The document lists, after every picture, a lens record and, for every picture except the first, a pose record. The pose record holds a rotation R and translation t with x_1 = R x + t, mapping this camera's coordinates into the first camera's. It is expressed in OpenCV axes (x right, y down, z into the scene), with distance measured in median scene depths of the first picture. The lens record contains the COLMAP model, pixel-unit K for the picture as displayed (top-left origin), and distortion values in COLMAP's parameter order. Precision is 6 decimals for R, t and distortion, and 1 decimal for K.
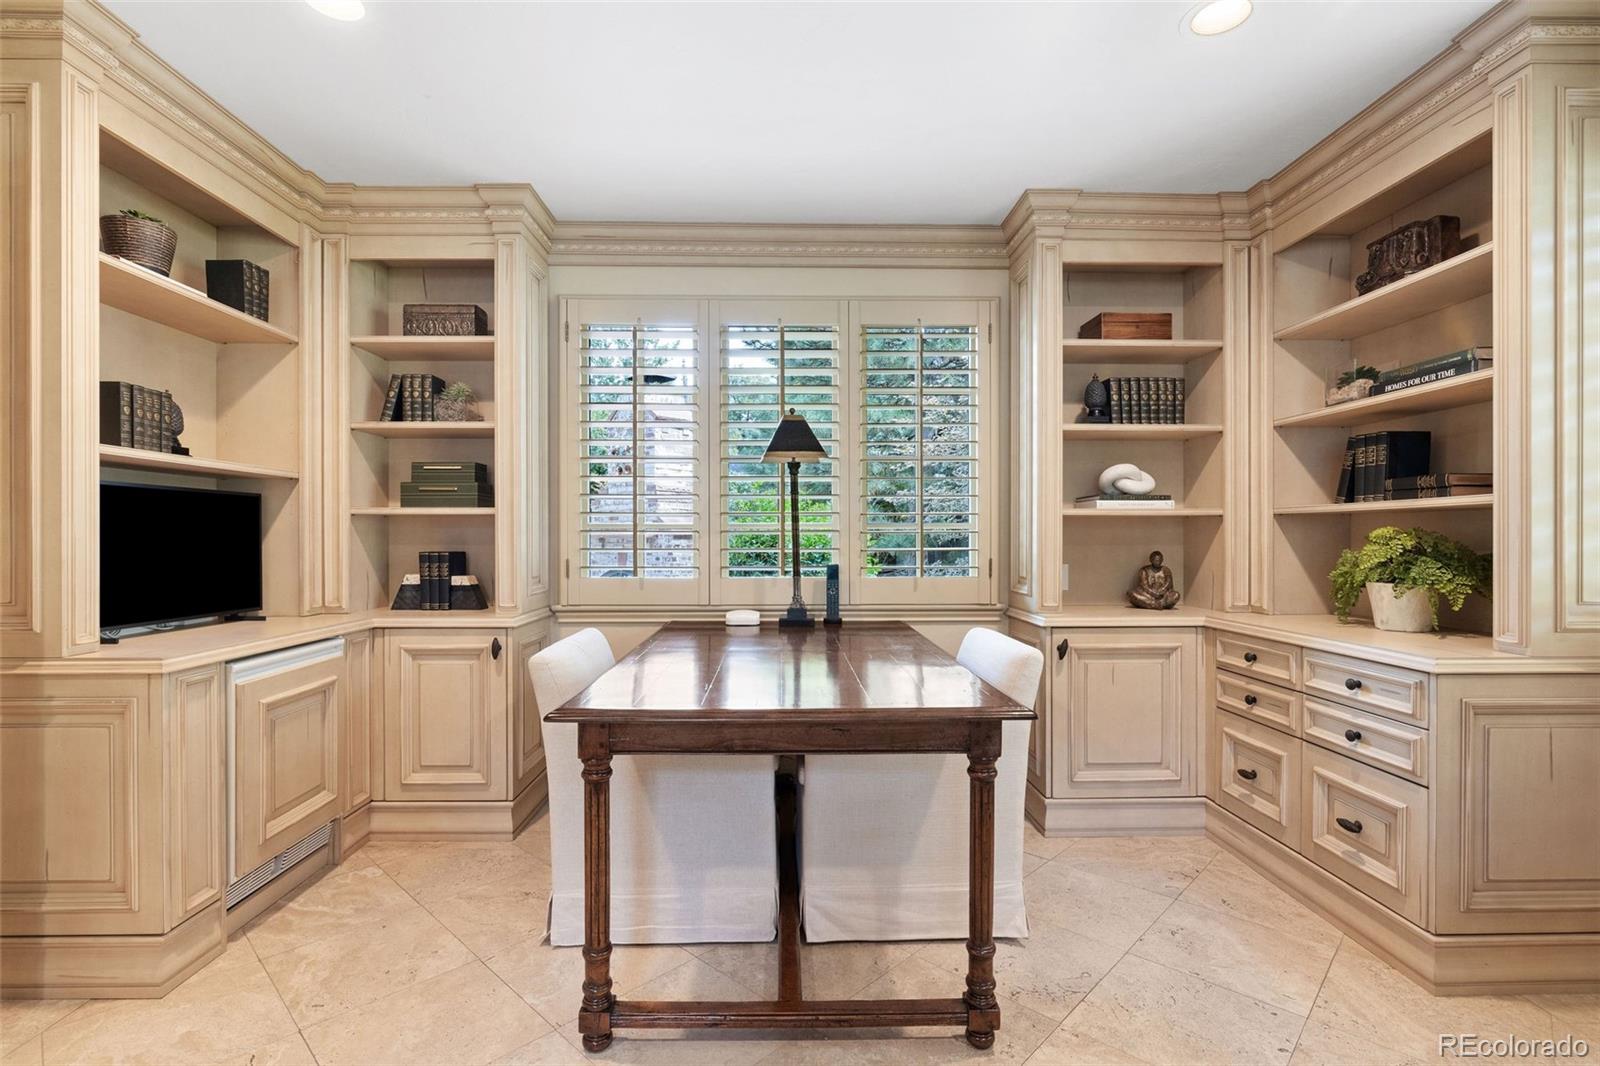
lens RADIAL K [[731.9, 0, 792.7], [0, 731.9, 535.4], [0, 0, 1]] dist [-0.013945, -0.000757]
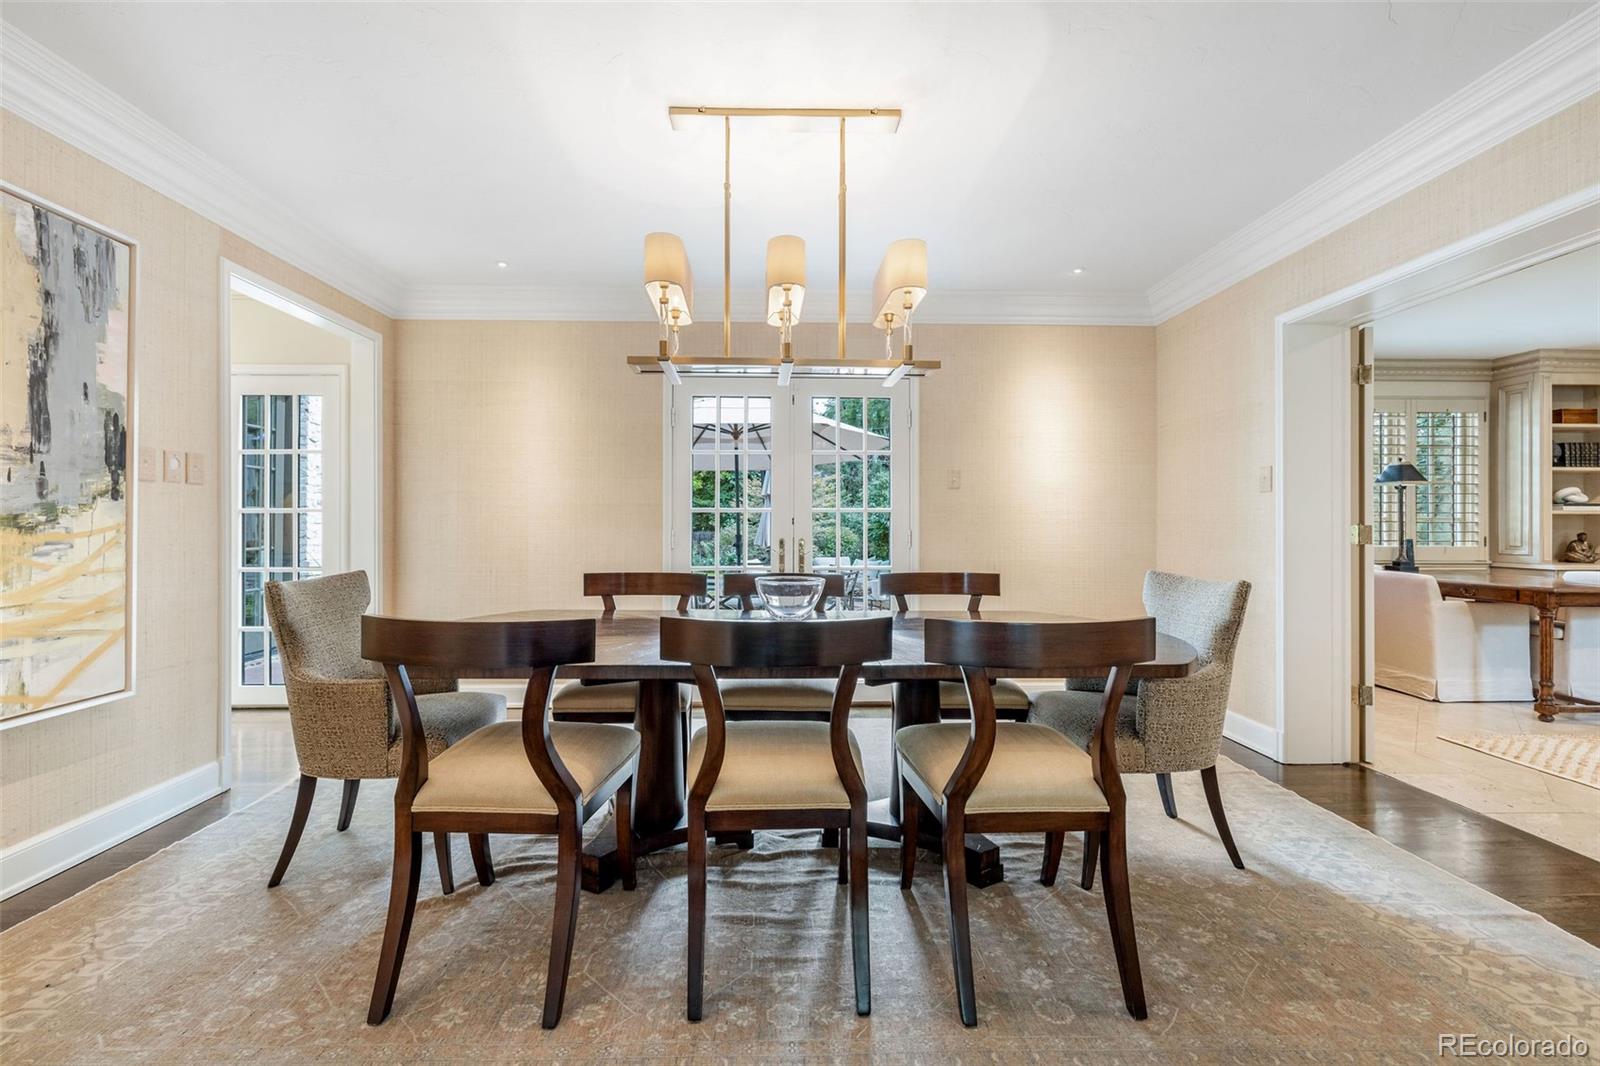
lens RADIAL K [[670.8, 0, 804.8], [0, 670.8, 524.4], [0, 0, 1]] dist [-0.000059, 0.000598]
pose [[0.999824, -0.001780, 0.018672, -1.606485], [0.001893, 0.999980, -0.006005, 0.007160], [-0.018660, 0.006040, 0.999808, -0.734379]]
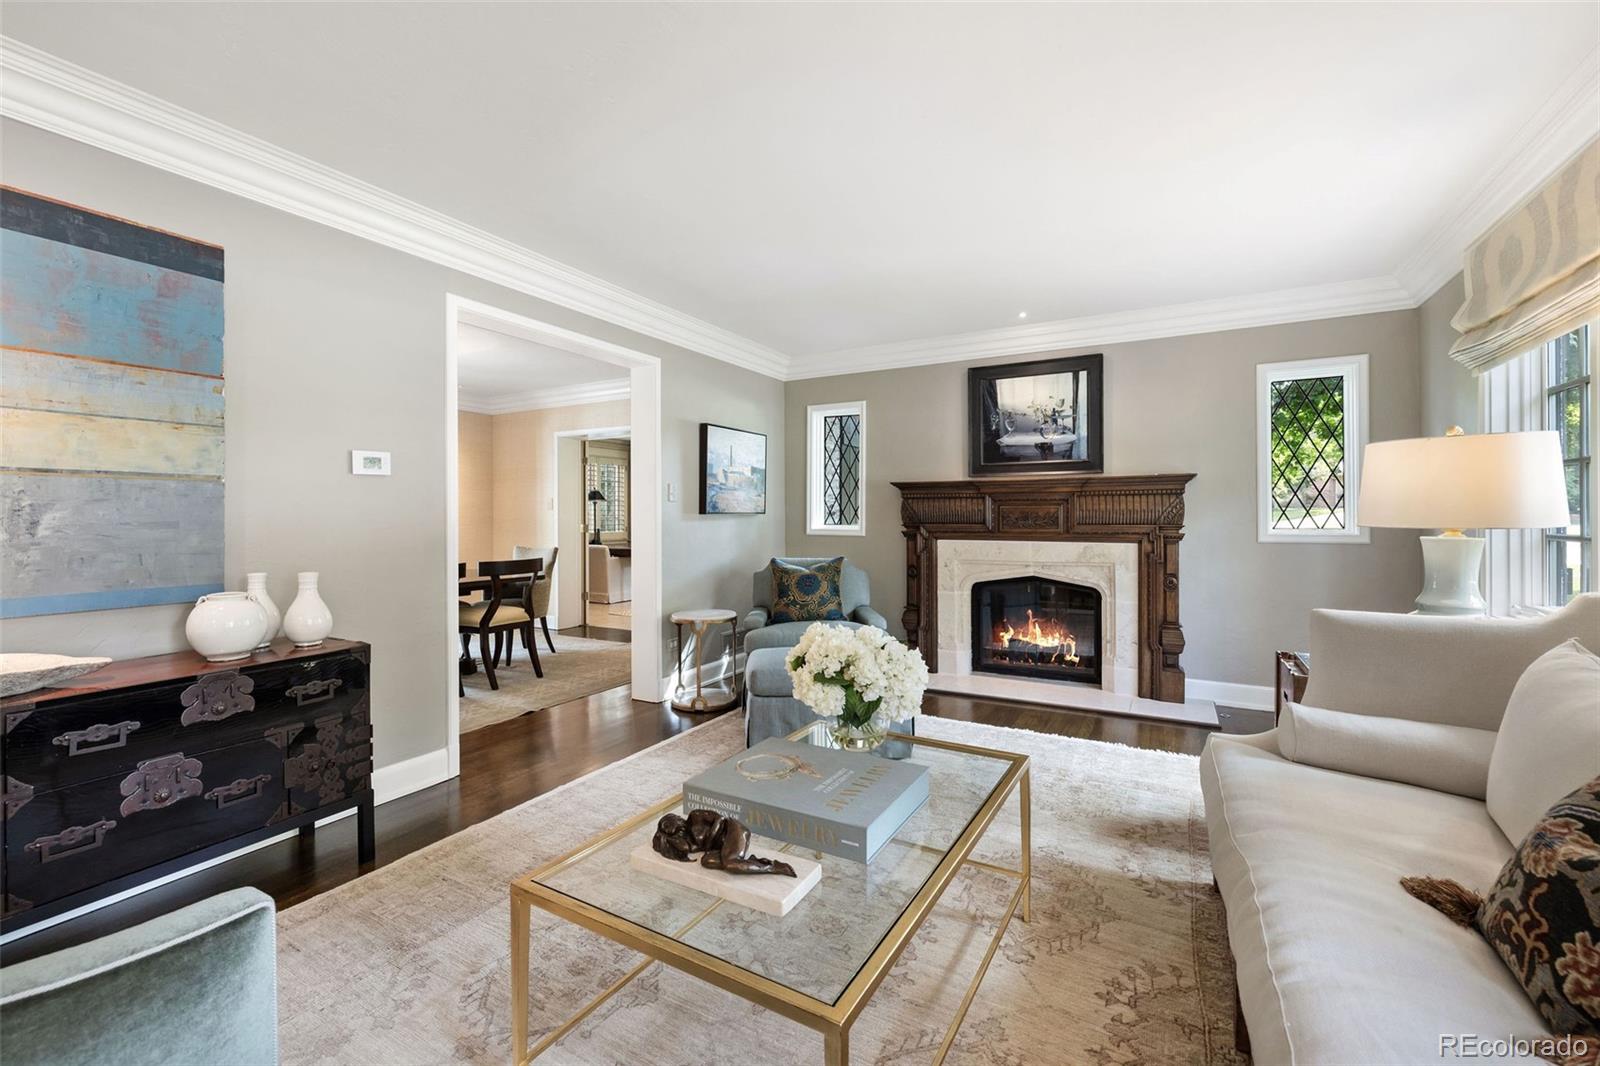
lens RADIAL K [[670.8, 0, 803.6], [0, 670.8, 519.6], [0, 0, 1]] dist [-0.000059, 0.000598]
pose [[0.490536, -0.008766, 0.871377, -2.575681], [0.008582, 0.999950, 0.005228, -0.019971], [-0.871379, 0.004914, 0.490587, -1.721417]]
